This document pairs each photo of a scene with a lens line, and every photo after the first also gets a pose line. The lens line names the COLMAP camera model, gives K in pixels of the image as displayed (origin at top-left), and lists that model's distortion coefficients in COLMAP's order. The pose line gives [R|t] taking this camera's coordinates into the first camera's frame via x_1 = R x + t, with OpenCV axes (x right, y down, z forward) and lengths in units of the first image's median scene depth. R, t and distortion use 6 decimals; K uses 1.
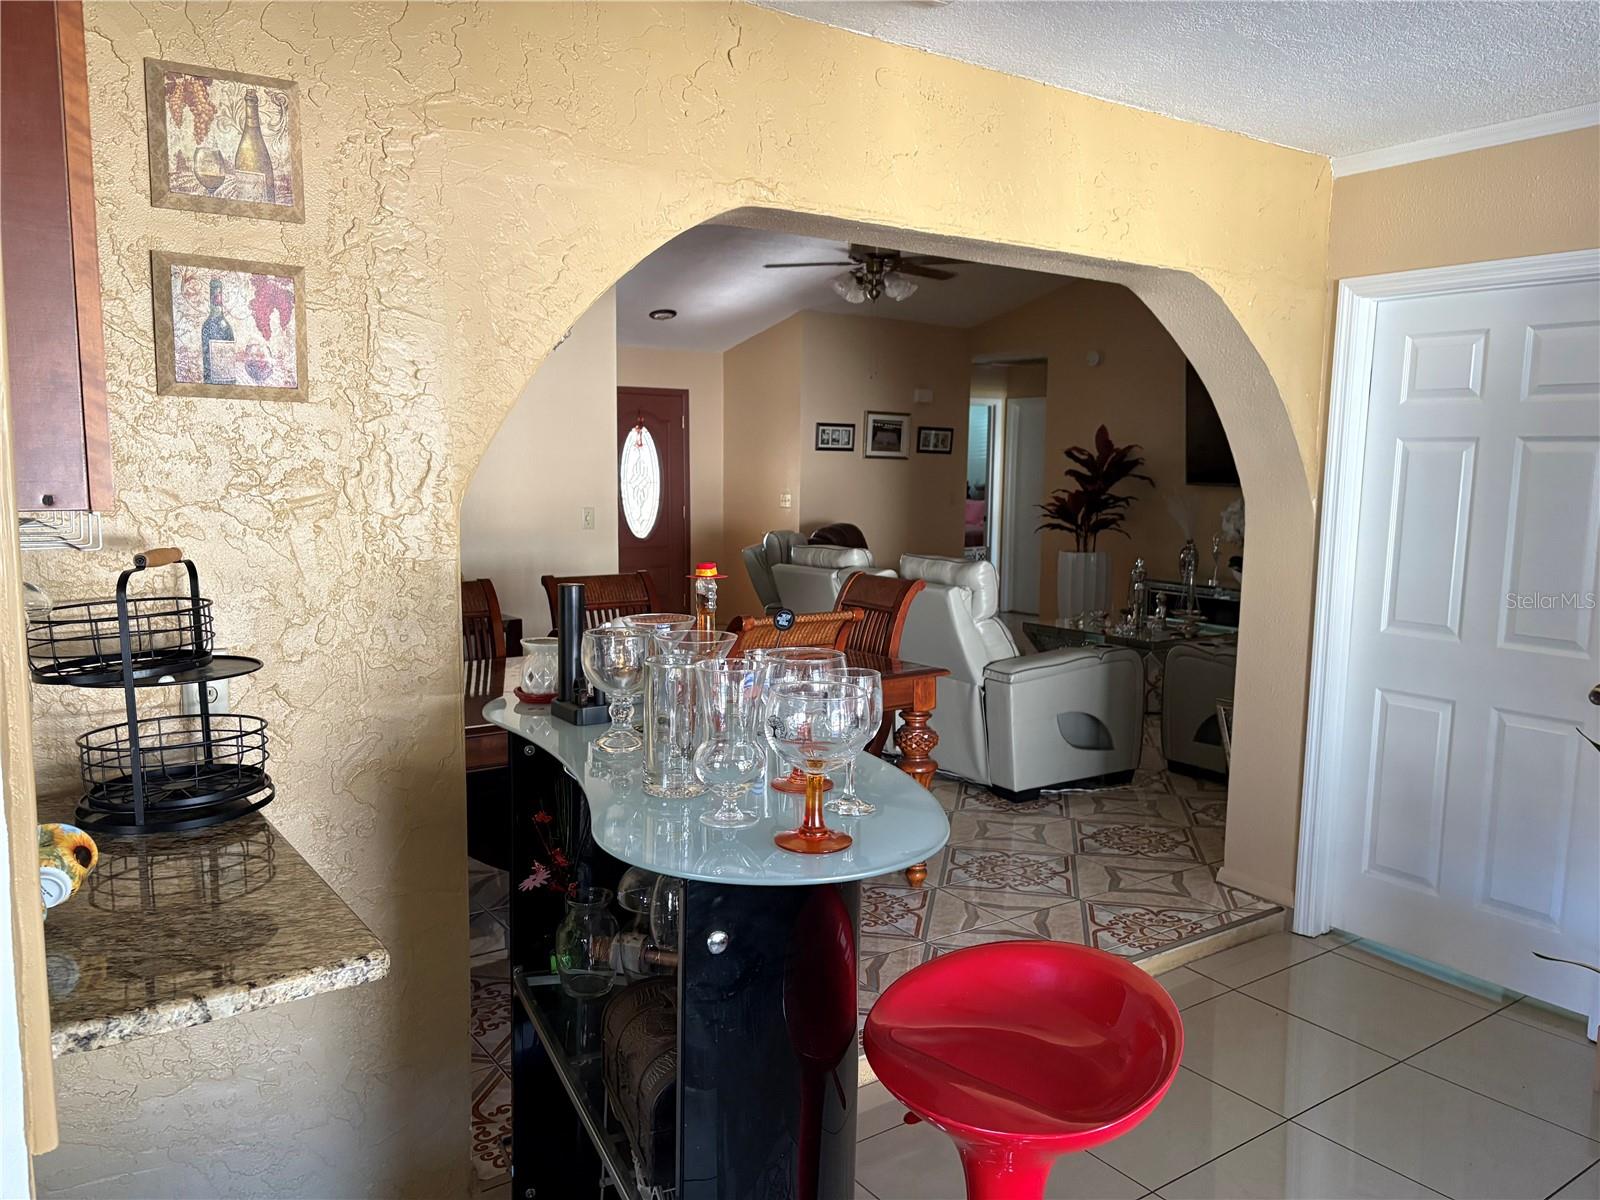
lens RADIAL K [[1196.6, 0, 800.0], [0, 1196.6, 600.0], [0, 0, 1]] dist [0.041046, 0.001661]
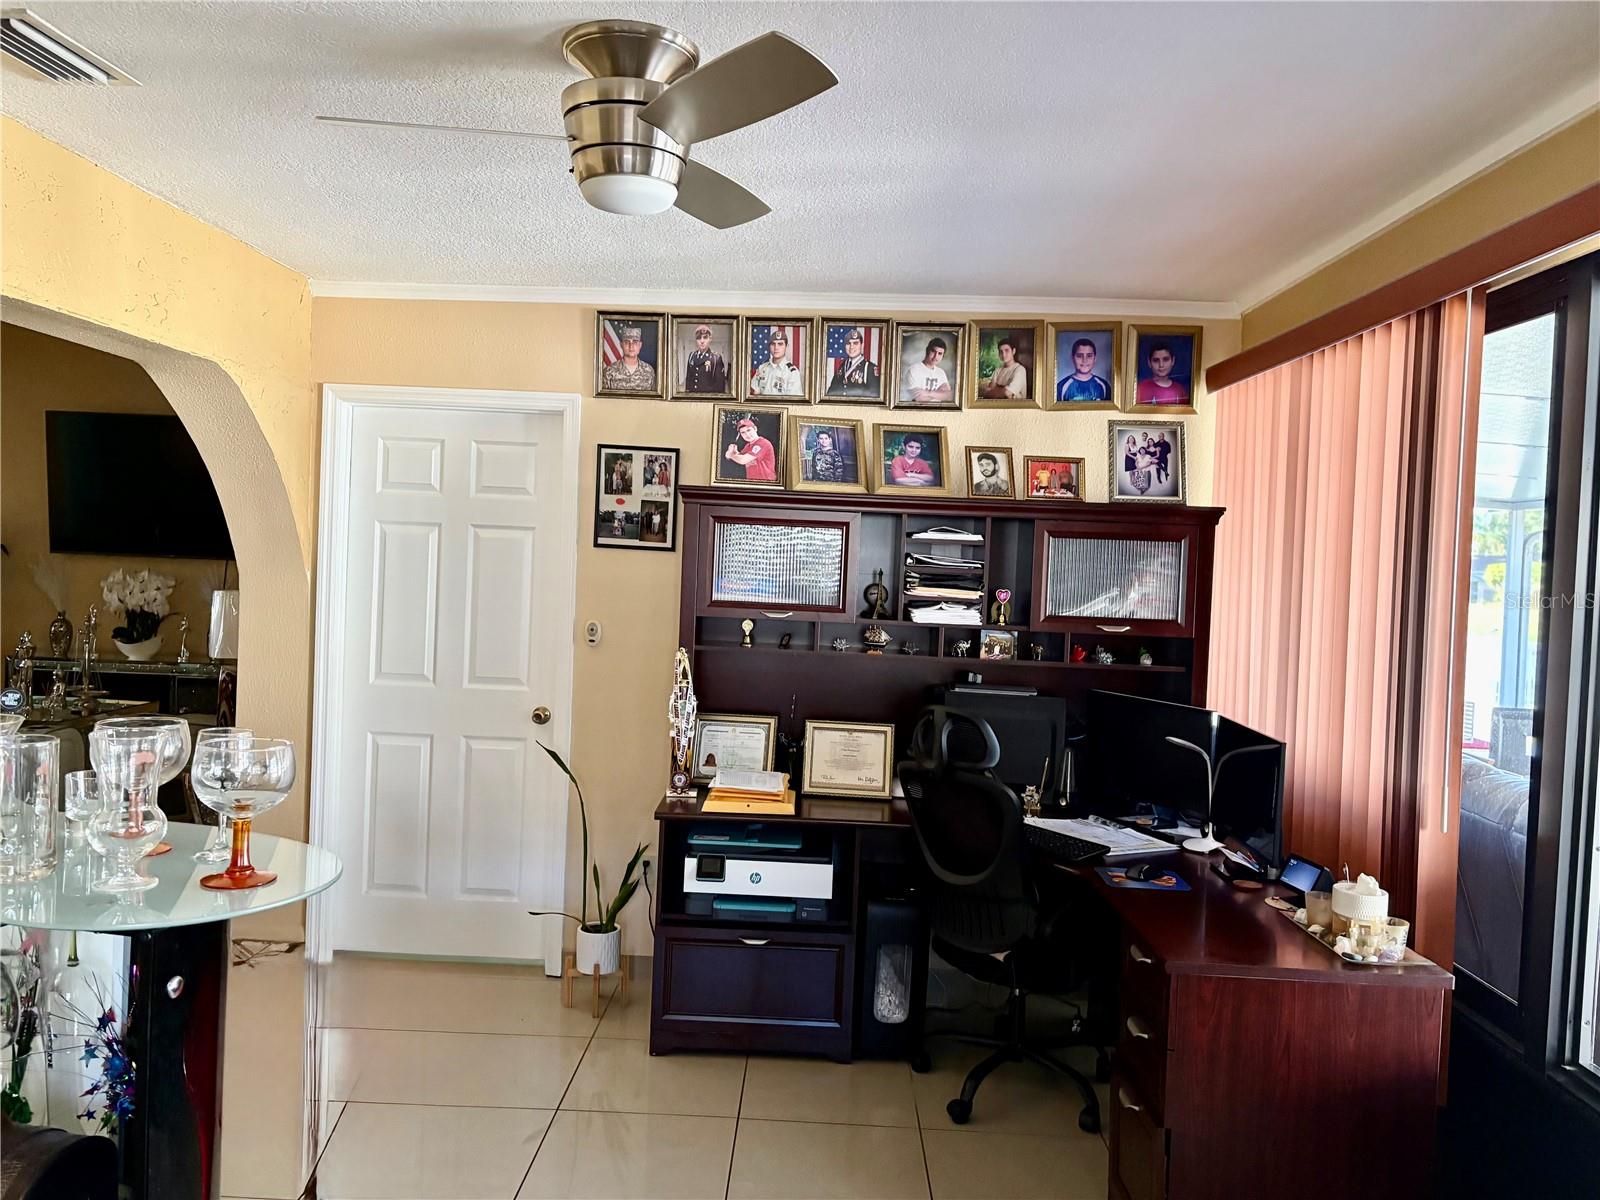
lens RADIAL K [[1202.6, 0, 800.0], [0, 1202.6, 600.0], [0, 0, 1]] dist [0.002941, -0.000322]
pose [[0.600556, -0.019928, 0.799334, -0.209384], [0.064403, 0.997647, -0.023515, -0.000723], [-0.796984, 0.065602, 0.600427, -0.043909]]
